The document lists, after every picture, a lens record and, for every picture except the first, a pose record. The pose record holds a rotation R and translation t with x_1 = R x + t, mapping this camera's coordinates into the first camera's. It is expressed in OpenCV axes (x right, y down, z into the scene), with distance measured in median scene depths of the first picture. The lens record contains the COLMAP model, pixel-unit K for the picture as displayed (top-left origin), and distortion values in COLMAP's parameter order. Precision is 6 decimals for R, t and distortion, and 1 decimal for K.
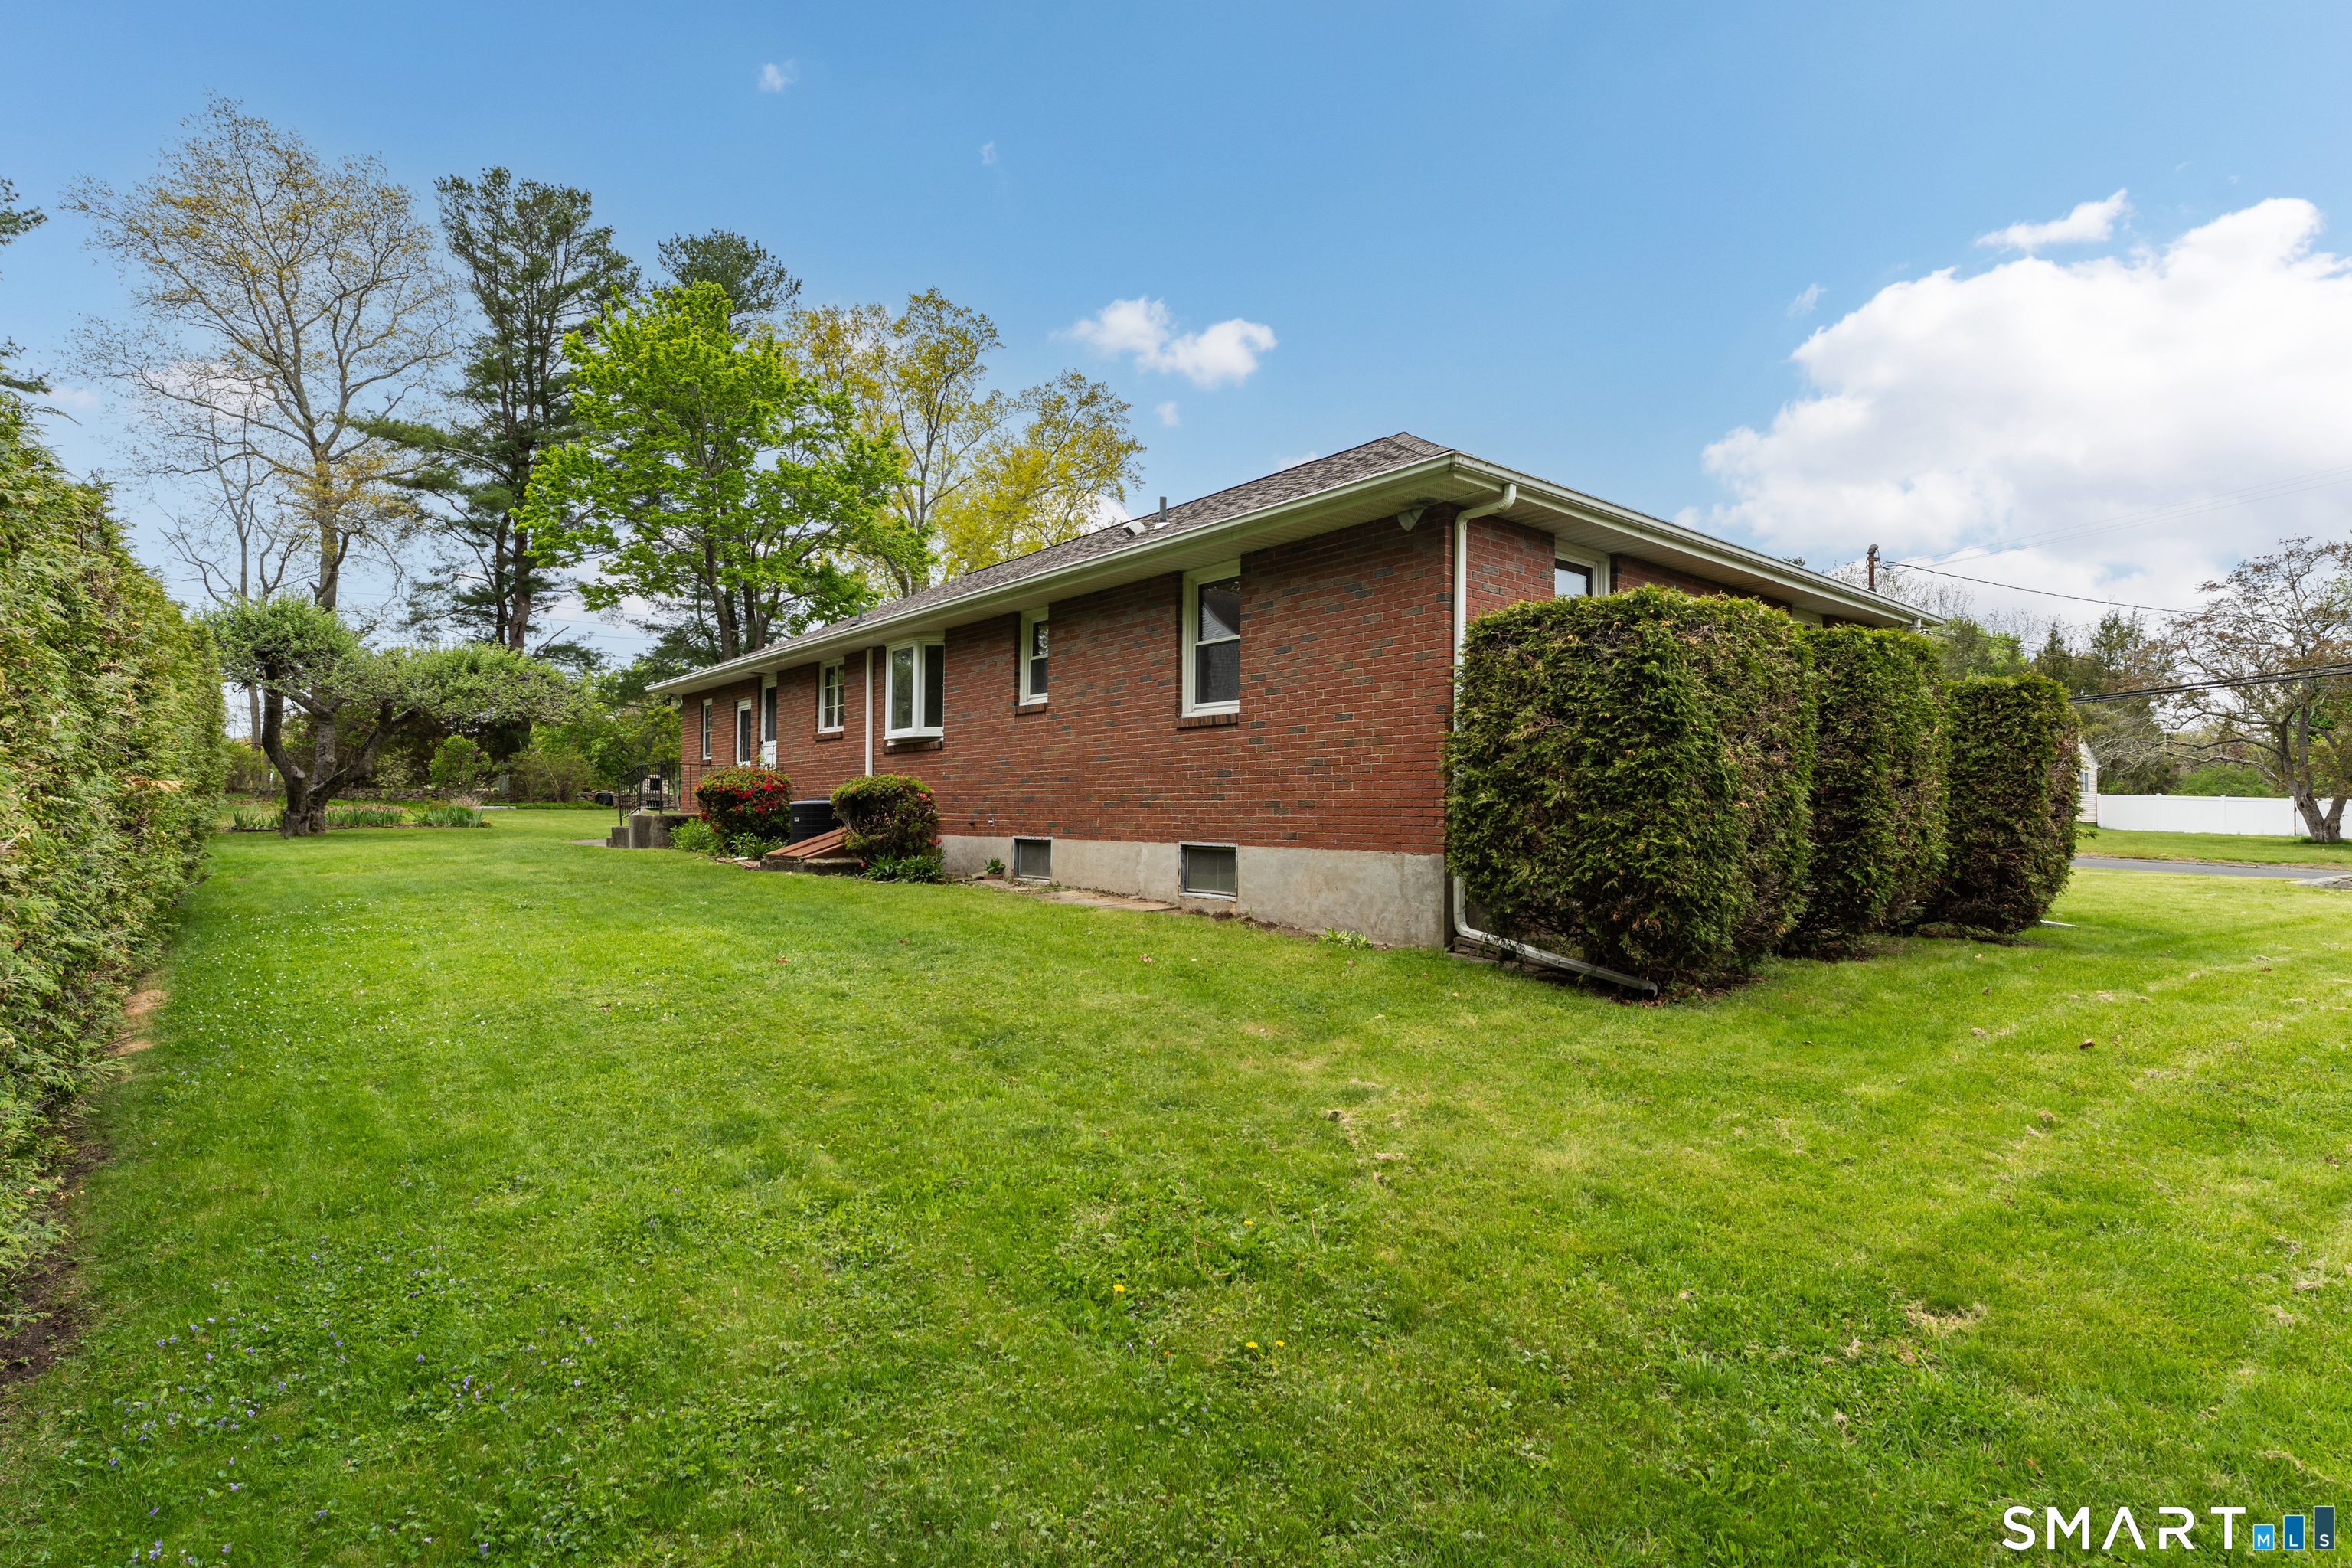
lens RADIAL K [[855.4, 0, 1176.0], [0, 855.4, 784.0], [0, 0, 1]] dist [-0.000268, 0.000273]
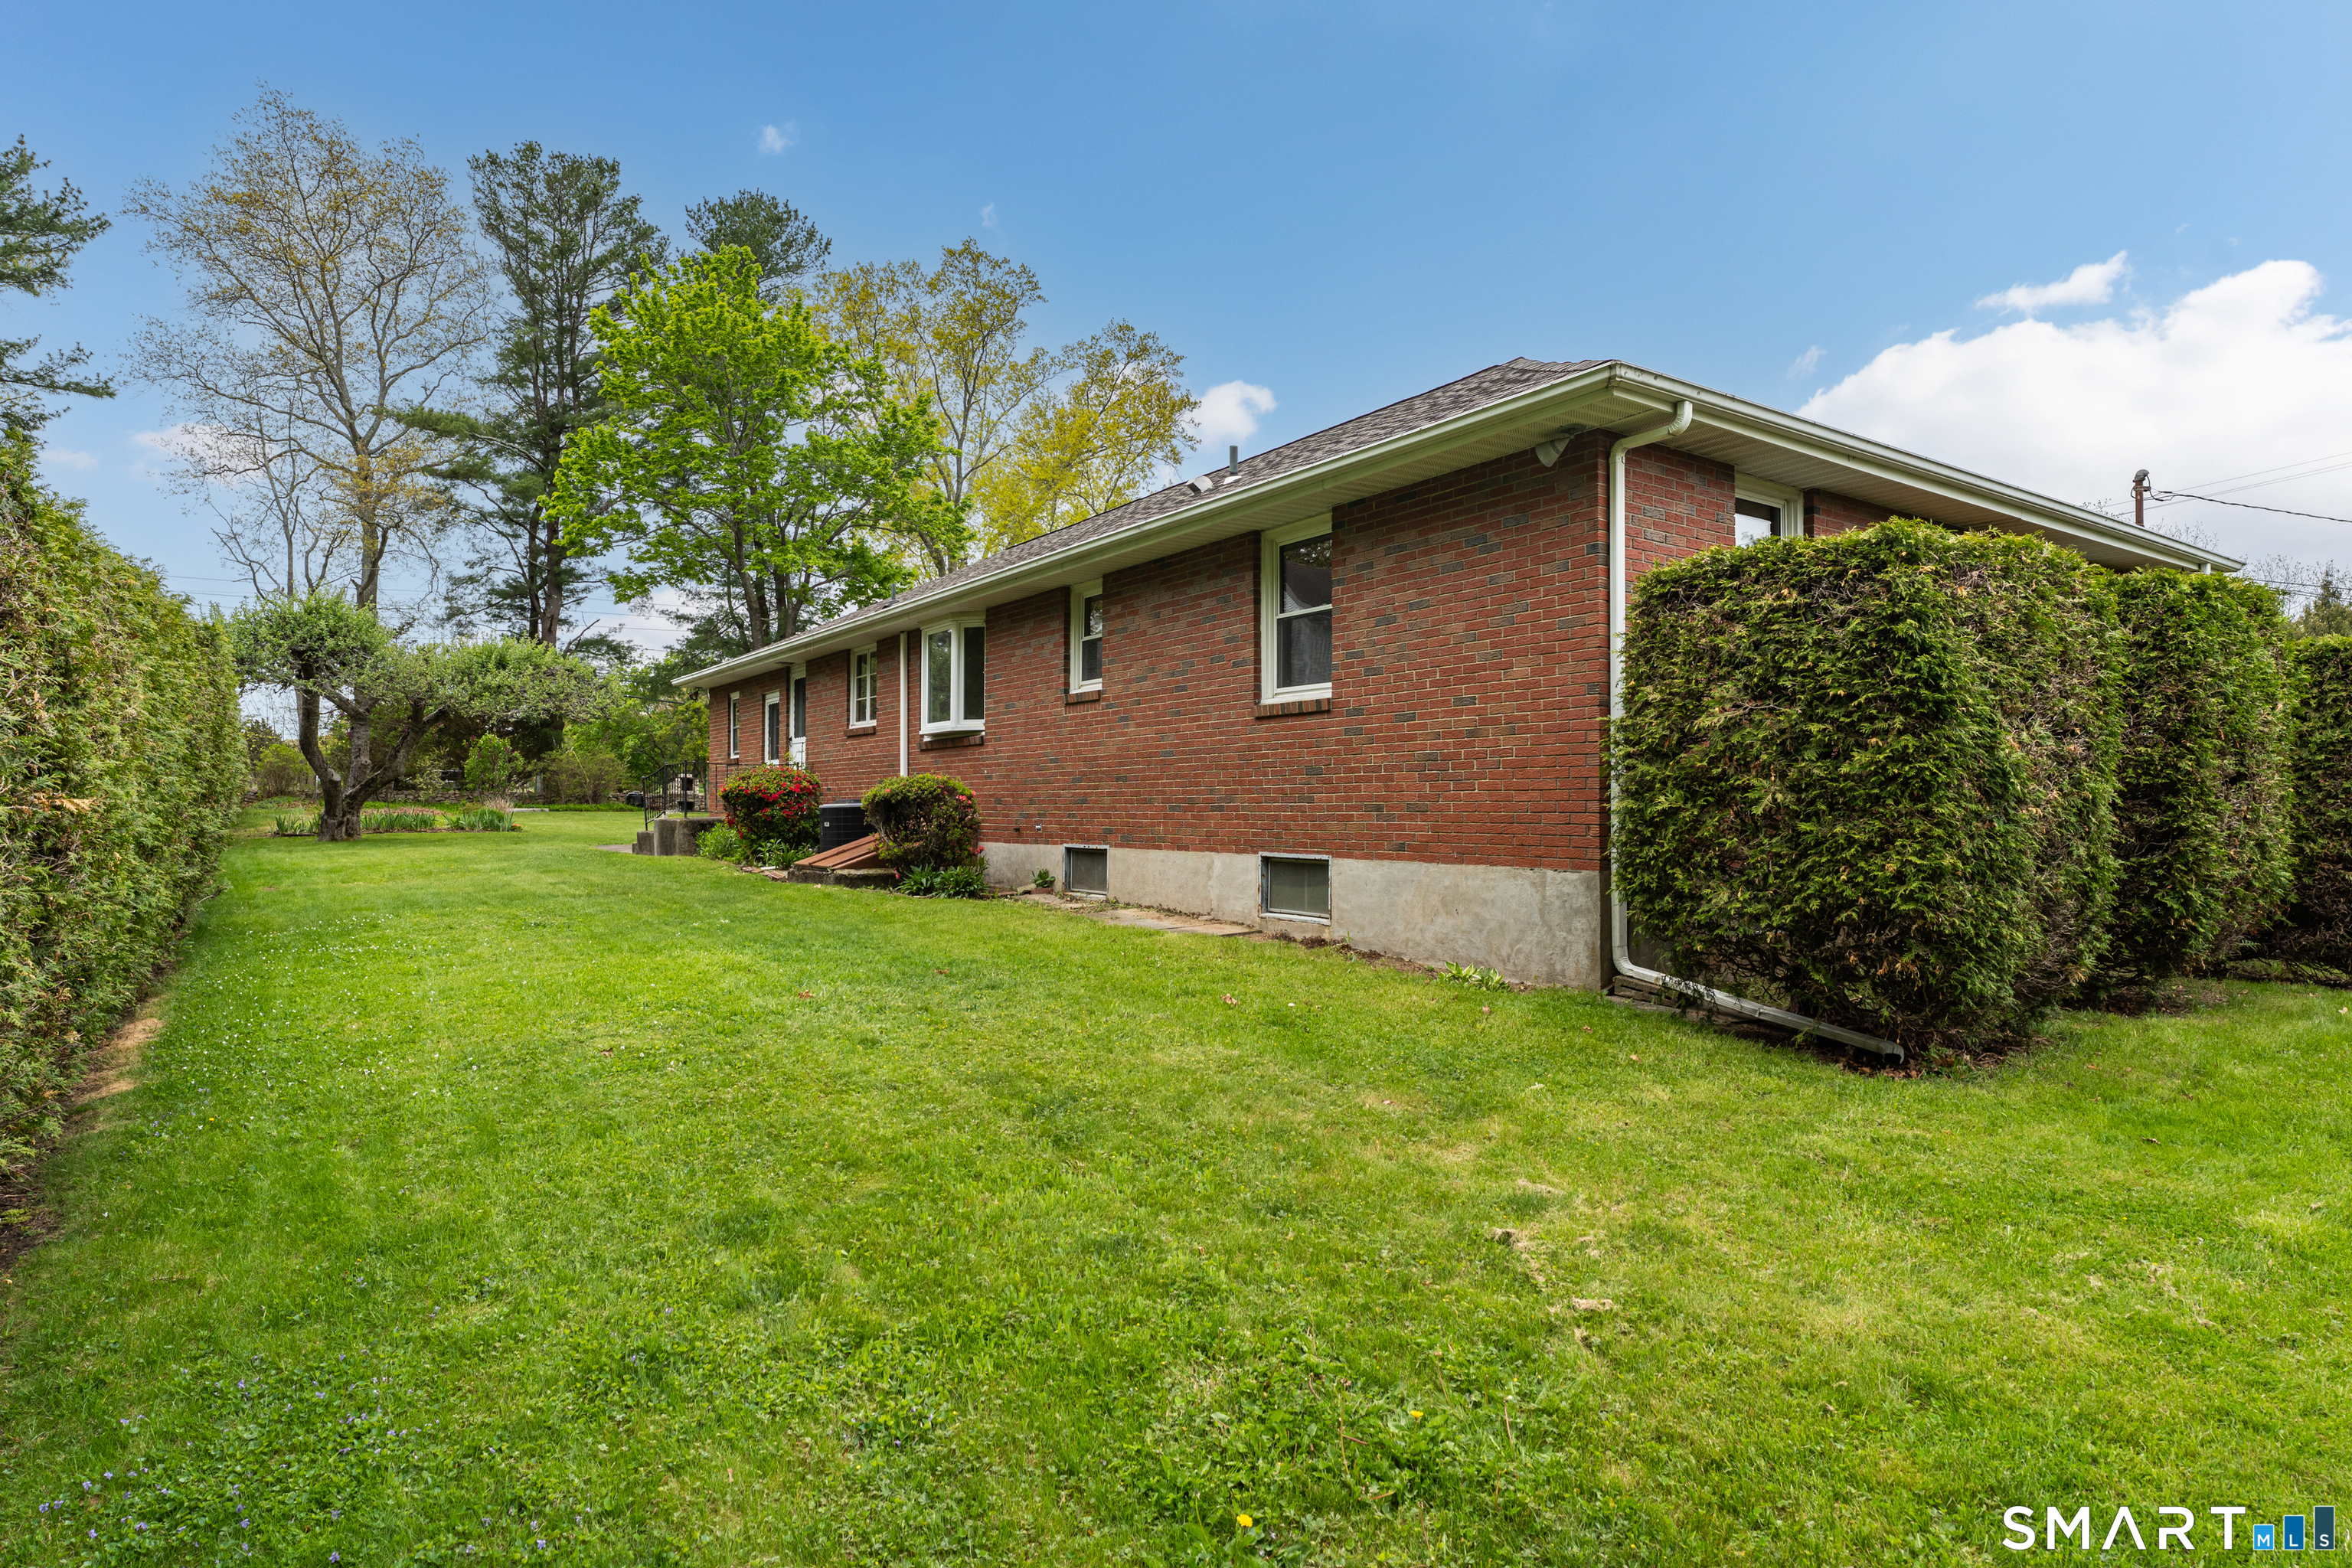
lens RADIAL K [[1303.4, 0, 1174.4], [0, 1303.4, 819.7], [0, 0, 1]] dist [0.001438, -0.000759]
pose [[0.991235, -0.002937, -0.132079, 0.092467], [0.004420, 0.999930, 0.010933, 0.021320], [0.132037, -0.011421, 0.991179, -0.286815]]
